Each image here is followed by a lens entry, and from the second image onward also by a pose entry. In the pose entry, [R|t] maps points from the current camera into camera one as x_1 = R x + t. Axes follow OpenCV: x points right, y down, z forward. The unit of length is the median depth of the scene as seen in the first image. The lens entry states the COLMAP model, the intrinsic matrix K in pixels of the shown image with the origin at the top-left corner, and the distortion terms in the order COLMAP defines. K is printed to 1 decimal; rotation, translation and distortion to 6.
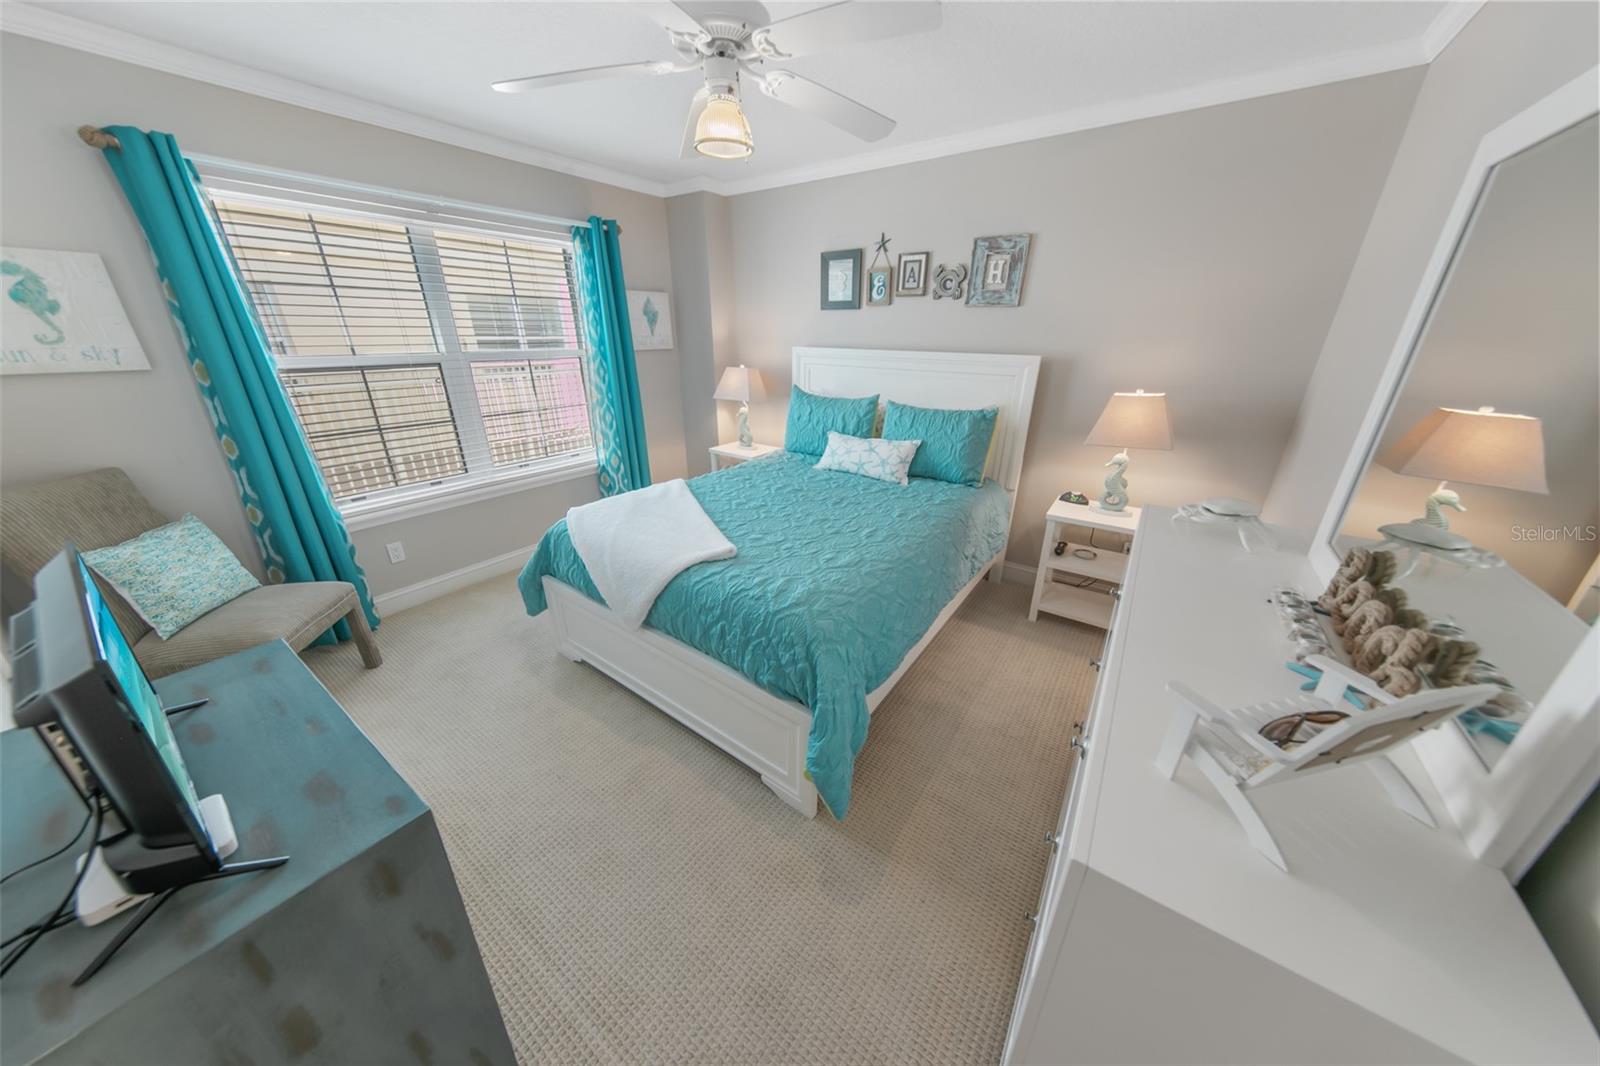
lens RADIAL K [[498.3, 0, 796.0], [0, 498.3, 532.3], [0, 0, 1]] dist [0.008413, -0.001682]
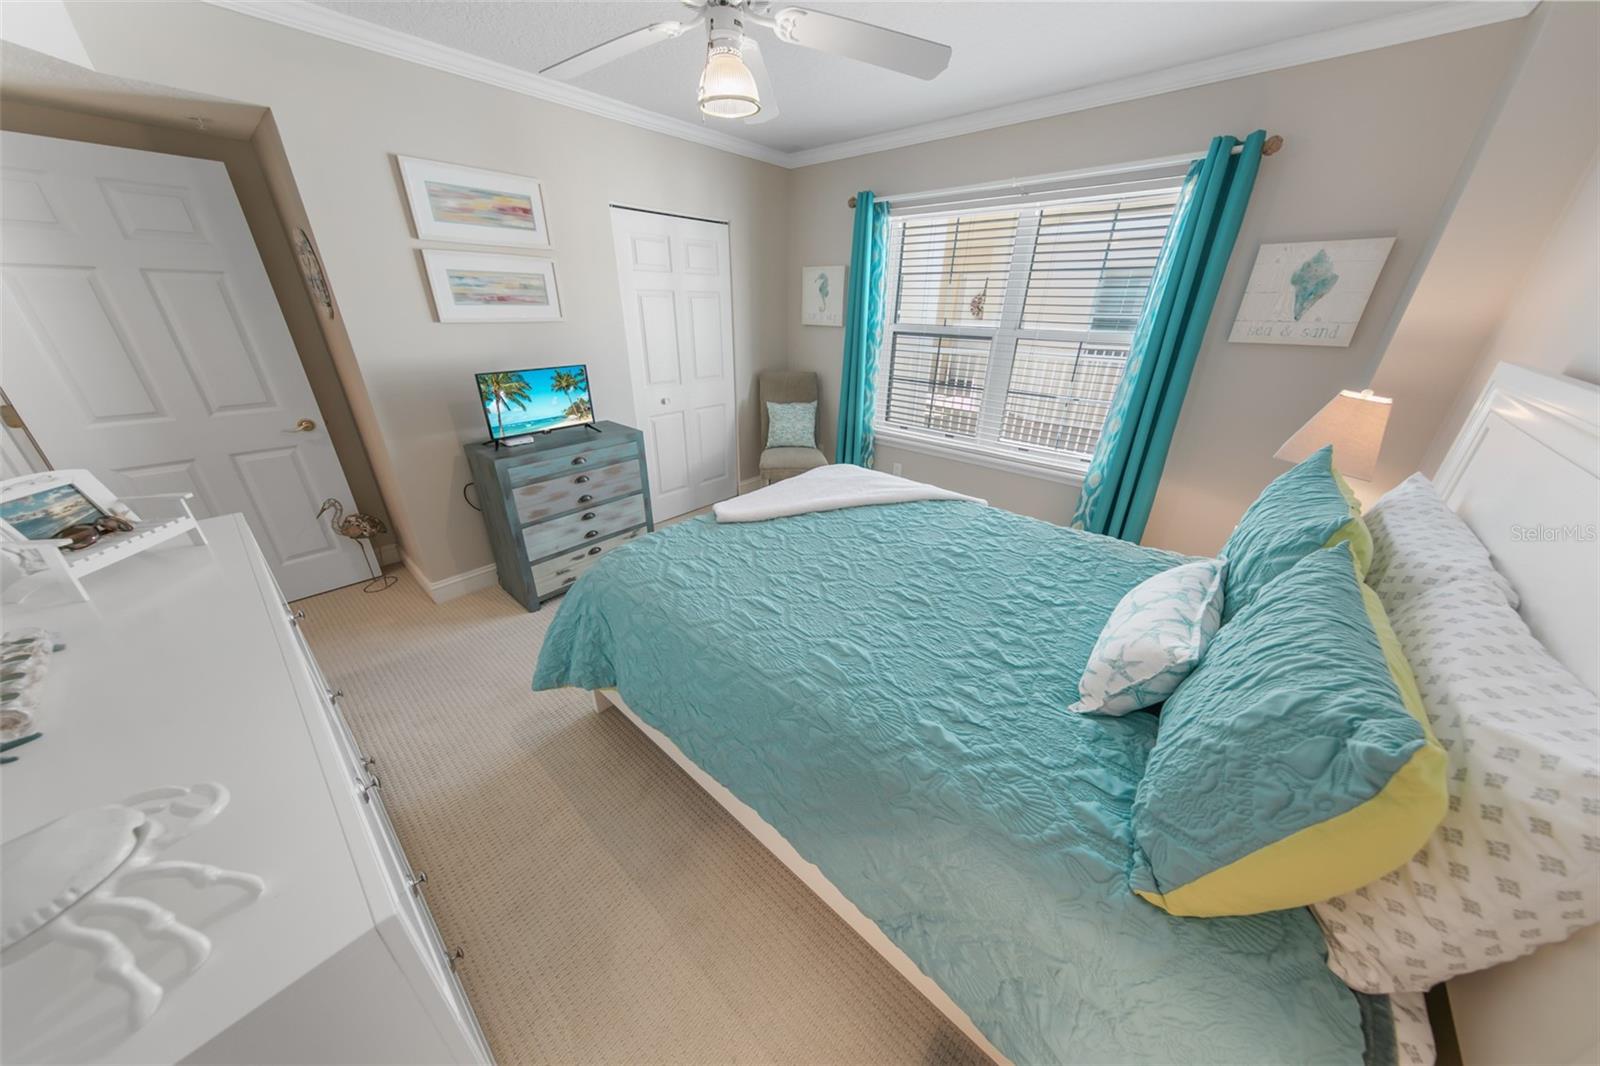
lens RADIAL K [[498.3, 0, 796.0], [0, 498.3, 532.3], [0, 0, 1]] dist [0.008413, -0.001682]
pose [[-0.101504, 0.407292, -0.907640, 0.485517], [-0.392319, 0.822025, 0.412748, -0.248145], [0.914211, 0.397980, 0.076350, 0.635648]]
